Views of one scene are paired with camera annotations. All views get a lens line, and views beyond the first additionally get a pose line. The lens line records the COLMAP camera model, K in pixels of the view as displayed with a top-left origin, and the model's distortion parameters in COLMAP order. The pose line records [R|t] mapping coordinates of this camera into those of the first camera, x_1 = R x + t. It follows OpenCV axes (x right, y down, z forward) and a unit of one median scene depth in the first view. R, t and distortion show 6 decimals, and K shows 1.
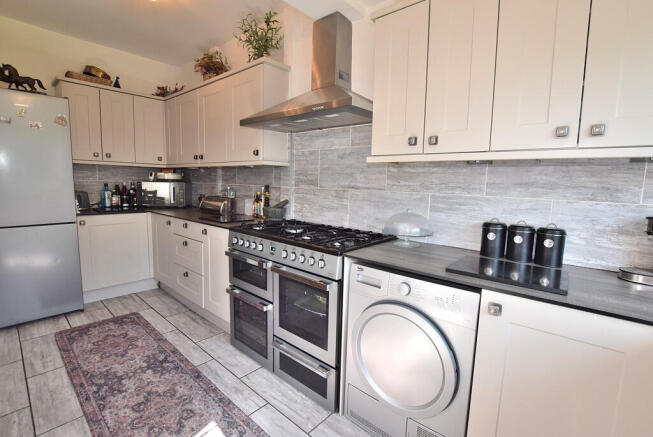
lens RADIAL K [[294.5, 0, 326.5], [0, 294.5, 218.5], [0, 0, 1]] dist [-0.001279, -0.000255]
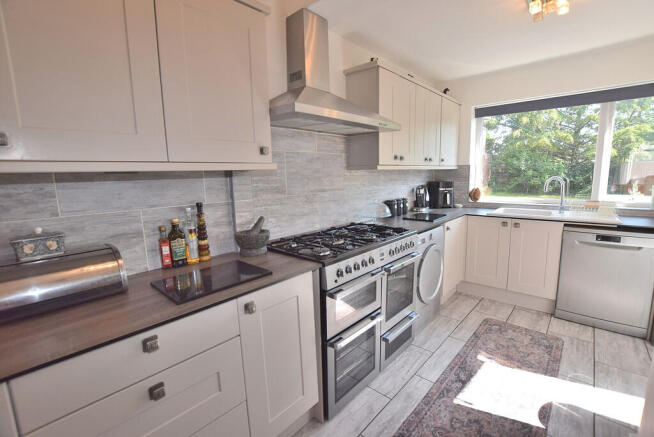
lens RADIAL K [[294.9, 0, 327.0], [0, 294.9, 218.5], [0, 0, 1]] dist [-0.001279, -0.000255]
pose [[0.021905, -0.177279, 0.983917, -1.003100], [0.145487, 0.974242, 0.172297, -0.191622], [-0.989118, 0.139373, 0.047133, 0.957982]]
